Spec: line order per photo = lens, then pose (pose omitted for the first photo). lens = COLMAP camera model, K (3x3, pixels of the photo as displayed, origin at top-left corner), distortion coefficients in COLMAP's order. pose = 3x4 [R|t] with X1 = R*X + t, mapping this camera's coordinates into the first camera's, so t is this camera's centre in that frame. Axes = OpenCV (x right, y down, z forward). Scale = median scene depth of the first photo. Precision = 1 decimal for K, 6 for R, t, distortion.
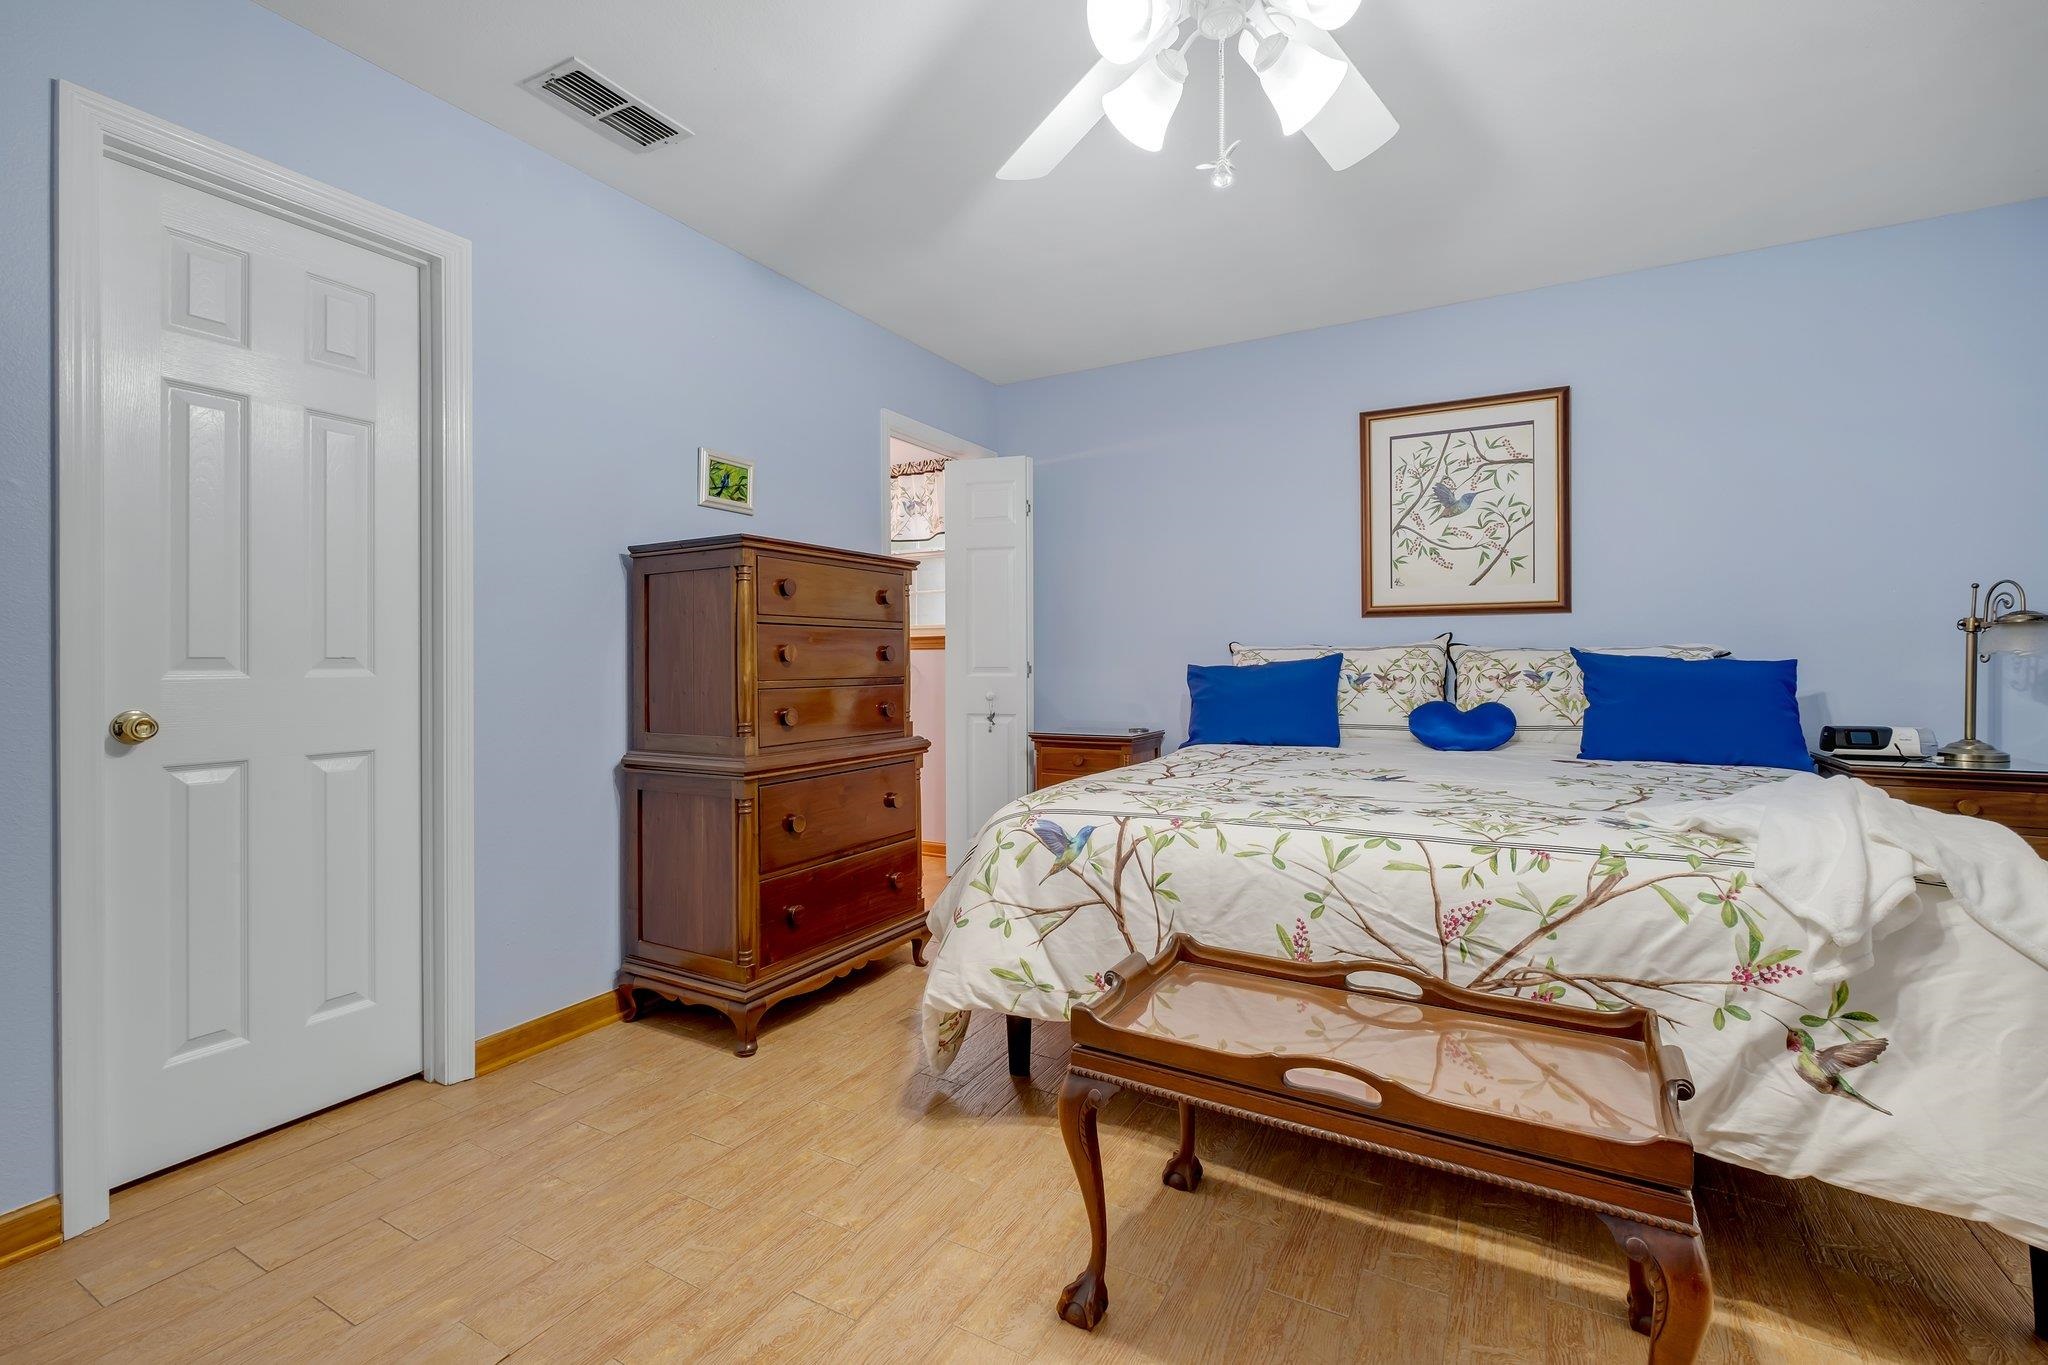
lens RADIAL K [[891.9, 0, 1004.3], [0, 891.9, 680.6], [0, 0, 1]] dist [-0.009643, 0.000775]
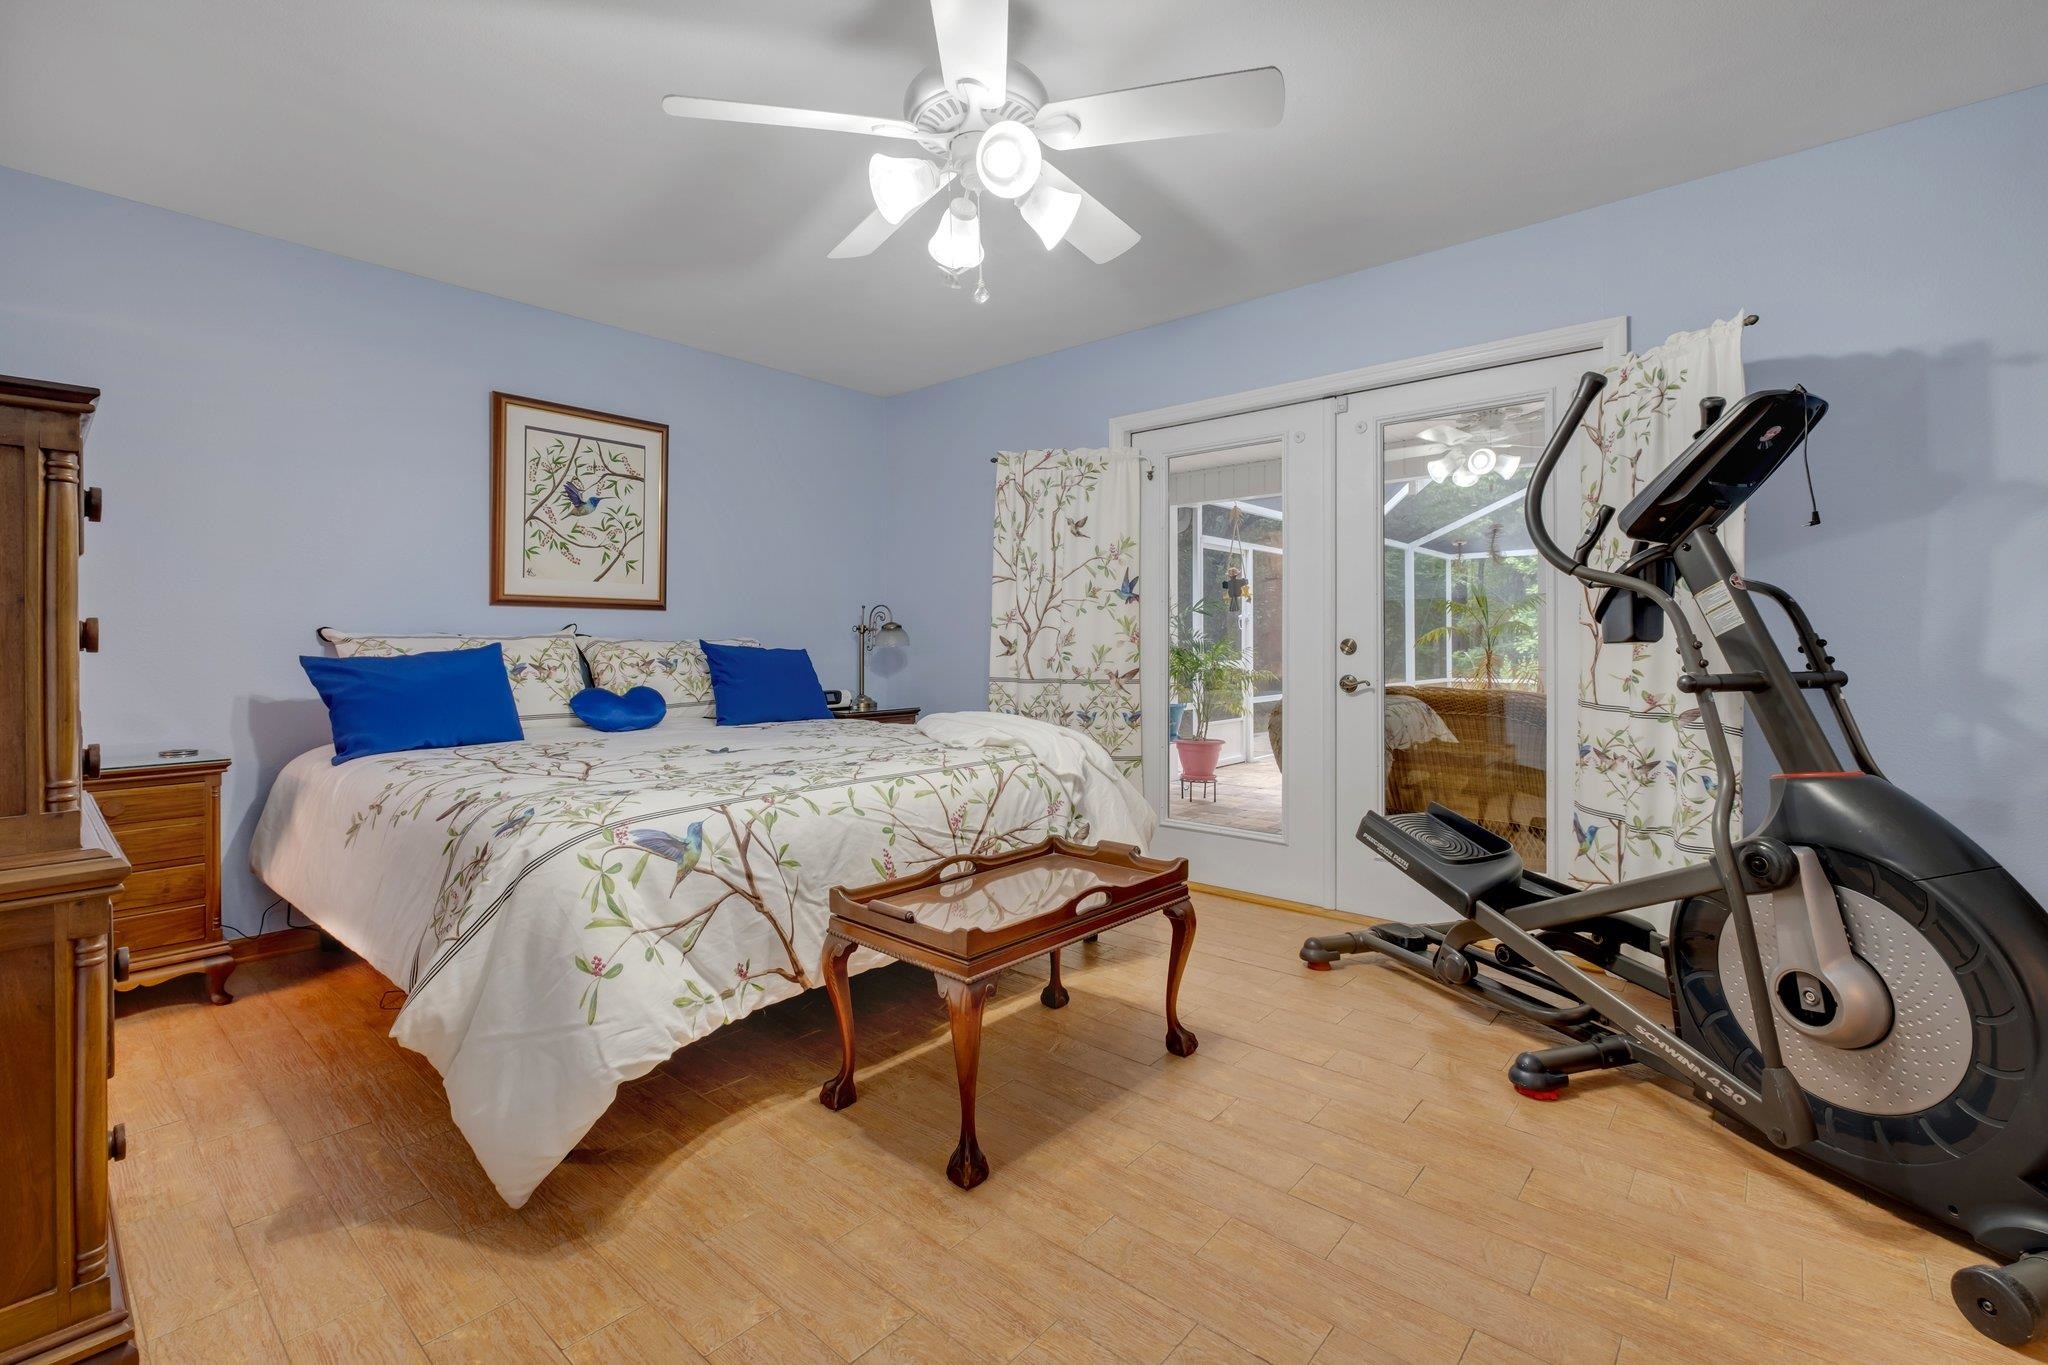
lens RADIAL K [[891.9, 0, 1004.3], [0, 891.9, 680.6], [0, 0, 1]] dist [-0.009643, 0.000775]
pose [[0.207732, -0.033441, 0.977614, -0.496911], [0.024638, 0.999277, 0.028946, -0.004904], [-0.977875, 0.018074, 0.208406, 0.312729]]
